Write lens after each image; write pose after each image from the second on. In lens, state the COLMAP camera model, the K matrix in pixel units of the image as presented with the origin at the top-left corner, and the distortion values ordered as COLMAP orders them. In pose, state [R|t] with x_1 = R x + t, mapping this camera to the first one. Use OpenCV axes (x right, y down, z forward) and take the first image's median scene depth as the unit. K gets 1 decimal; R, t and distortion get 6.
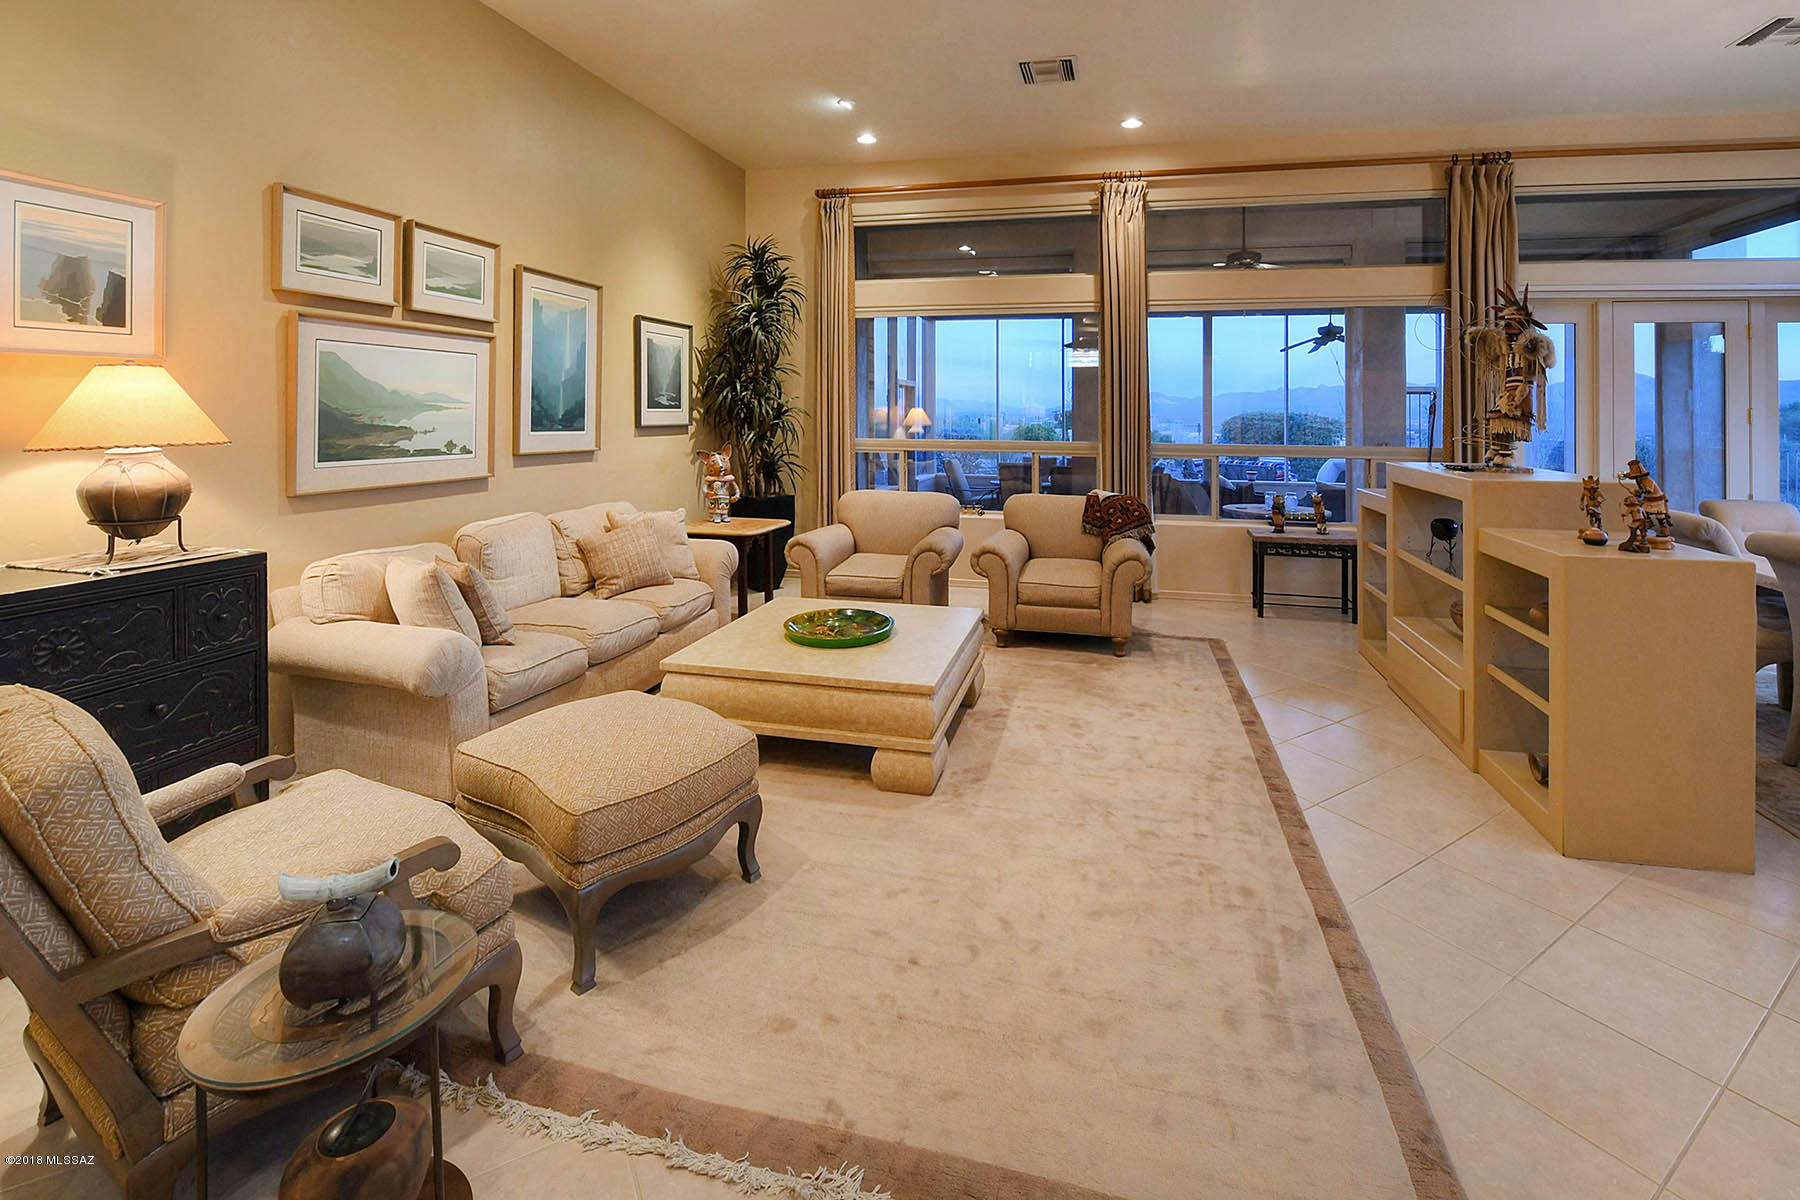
lens RADIAL K [[785.1, 0, 935.0], [0, 785.1, 409.3], [0, 0, 1]] dist [-0.008164, -0.000827]
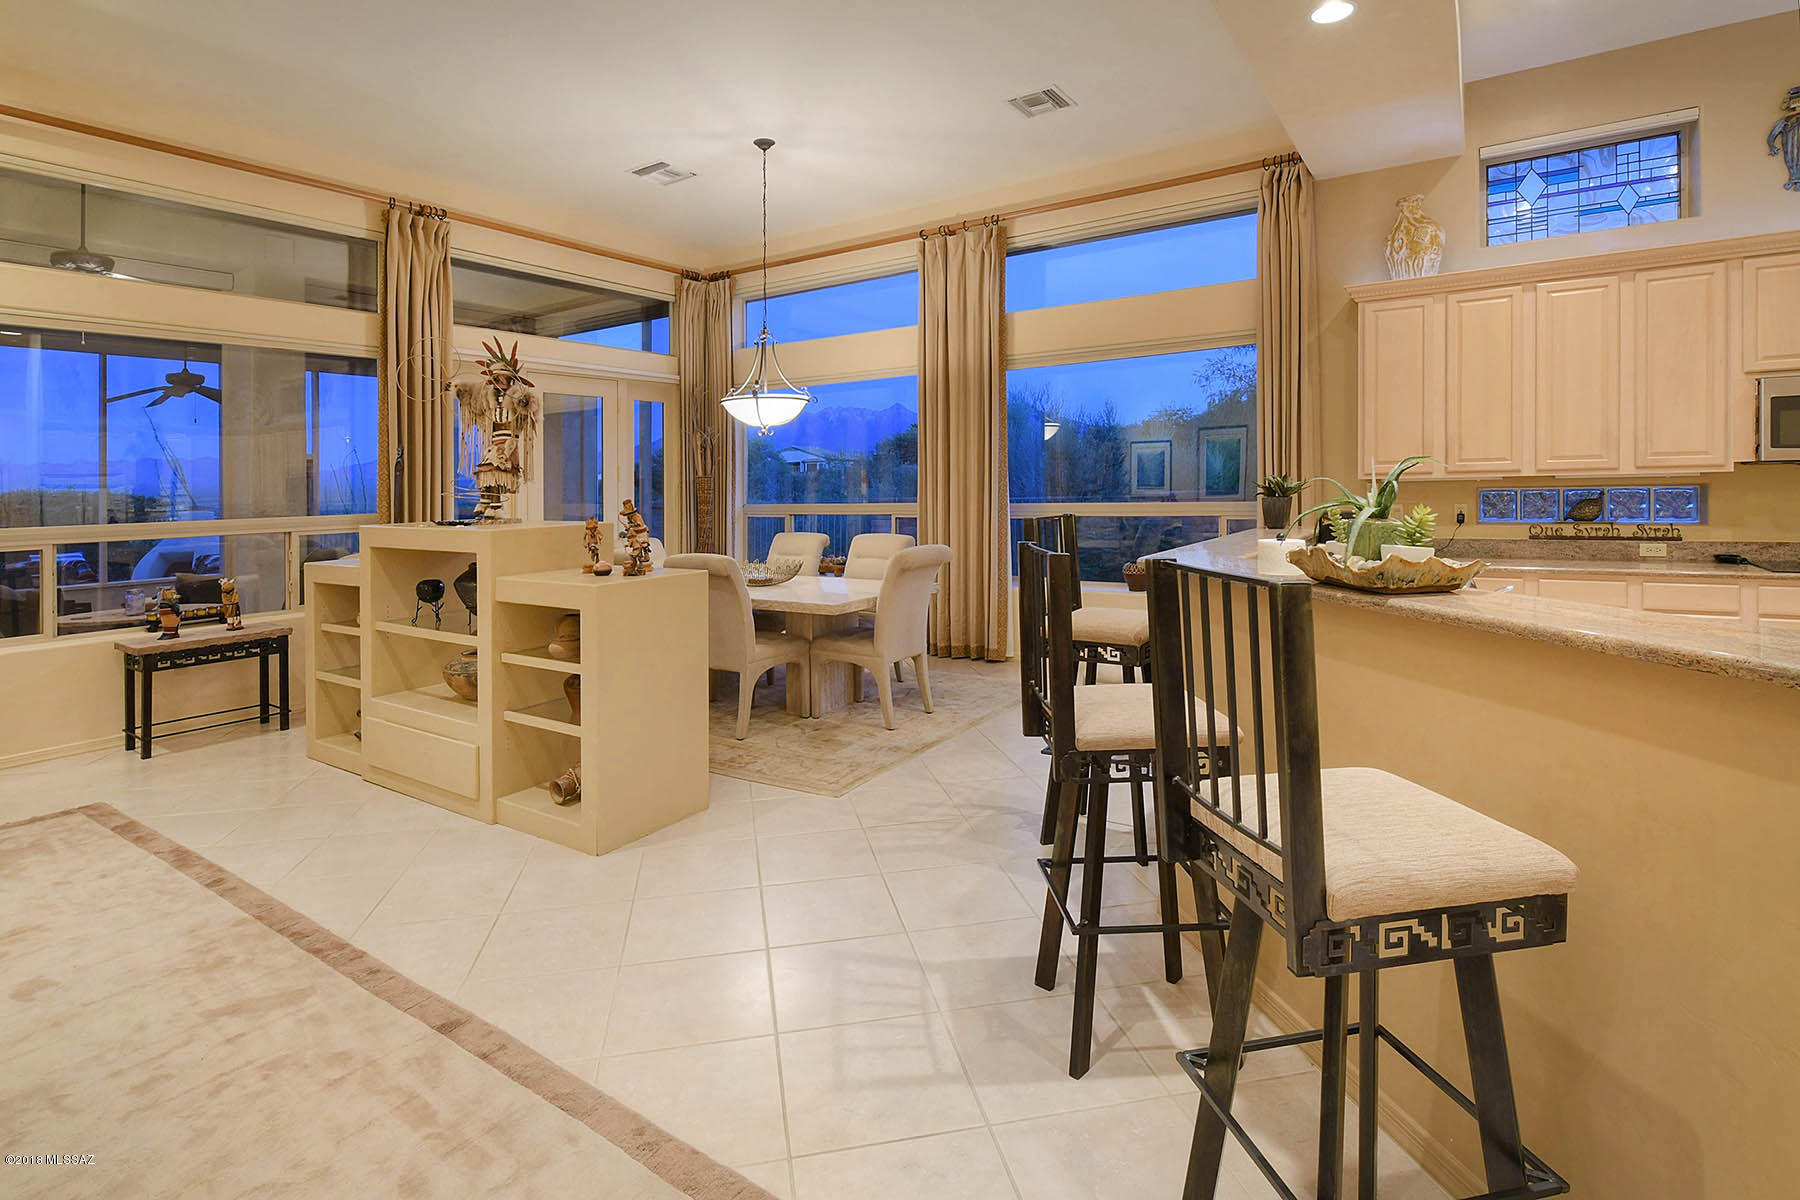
lens RADIAL K [[880.6, 0, 872.6], [0, 880.6, 491.0], [0, 0, 1]] dist [-0.012146, 0.002217]
pose [[0.378795, -0.023749, 0.925176, -0.124813], [0.019429, 0.999654, 0.017706, 0.022937], [-0.925277, 0.011268, 0.379126, 0.096499]]
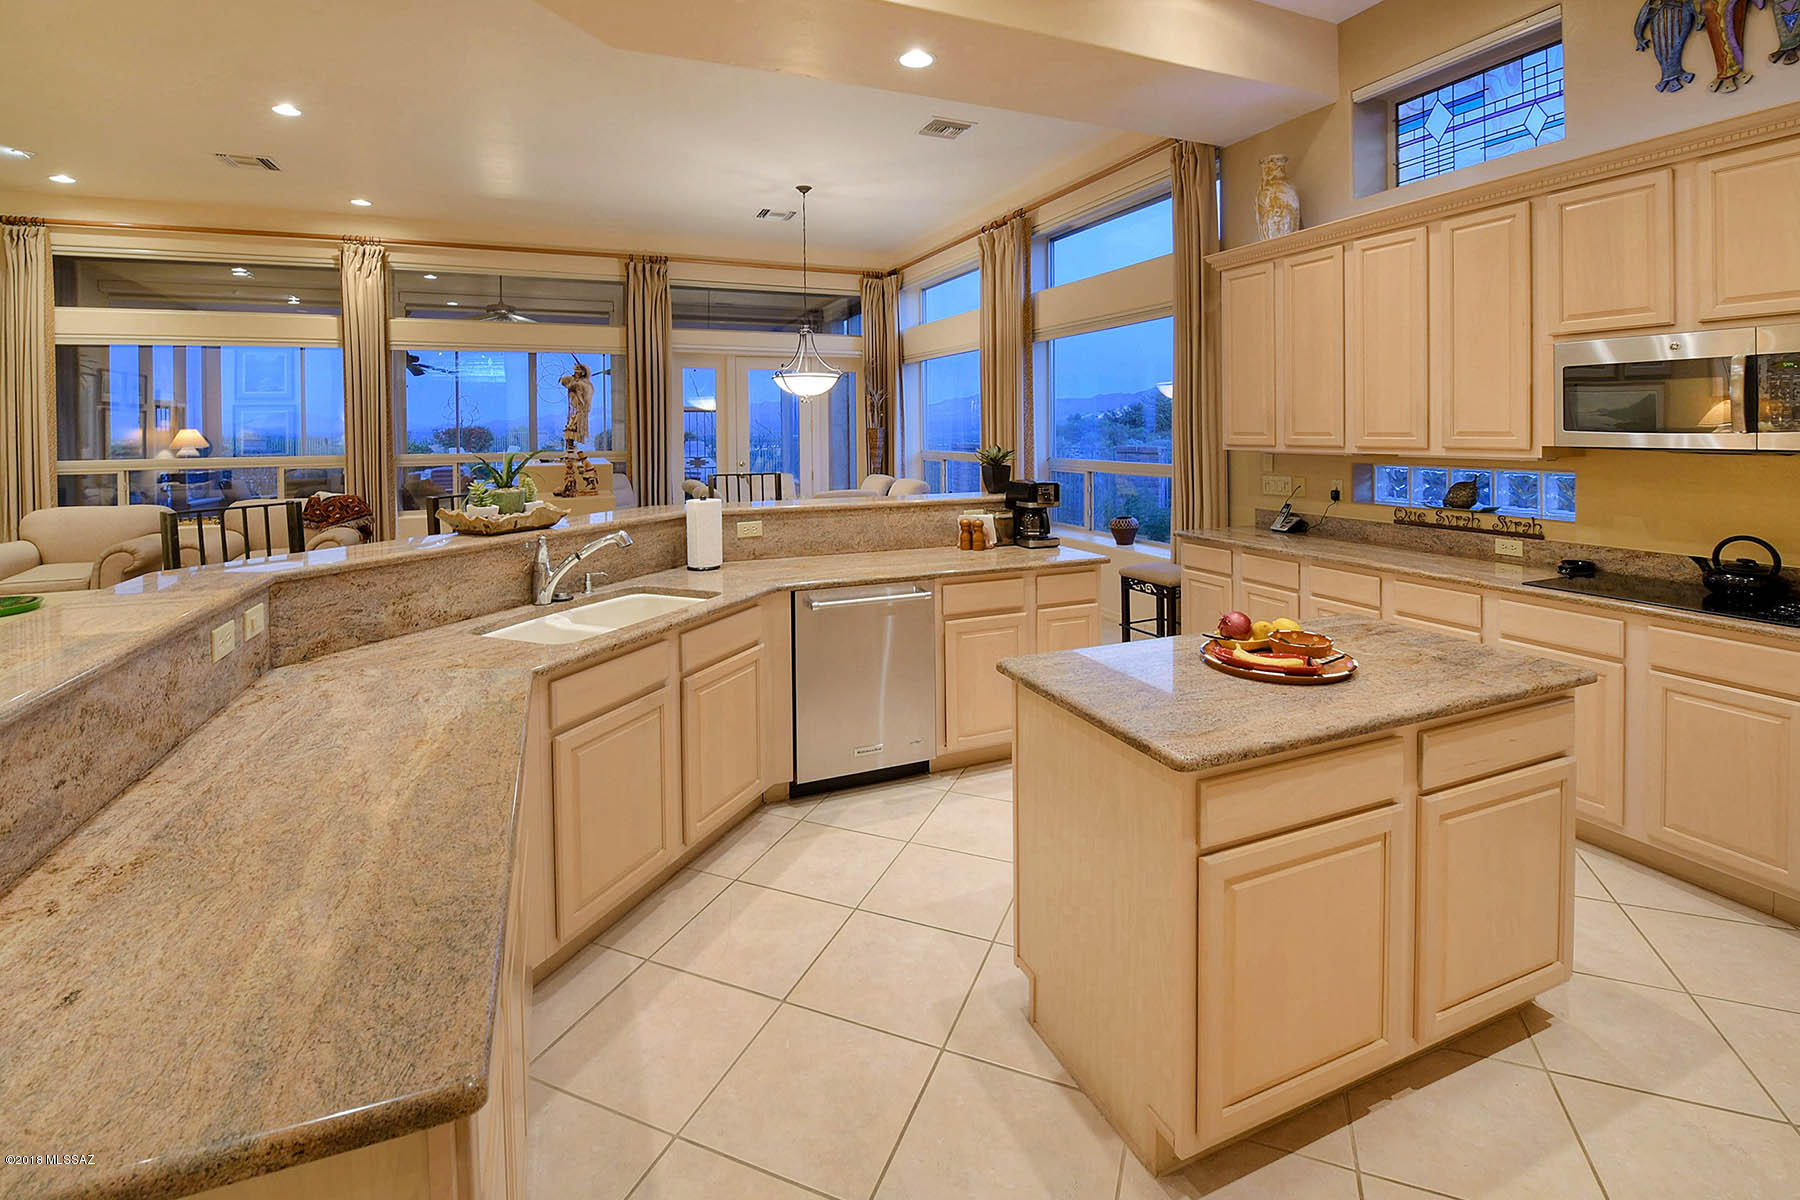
lens RADIAL K [[785.1, 0, 896.0], [0, 785.1, 423.3], [0, 0, 1]] dist [-0.008164, -0.000827]
pose [[0.810710, -0.007965, 0.585394, 0.315494], [0.009374, 0.999956, 0.000623, -0.003154], [-0.585373, 0.004983, 0.810748, -0.773564]]
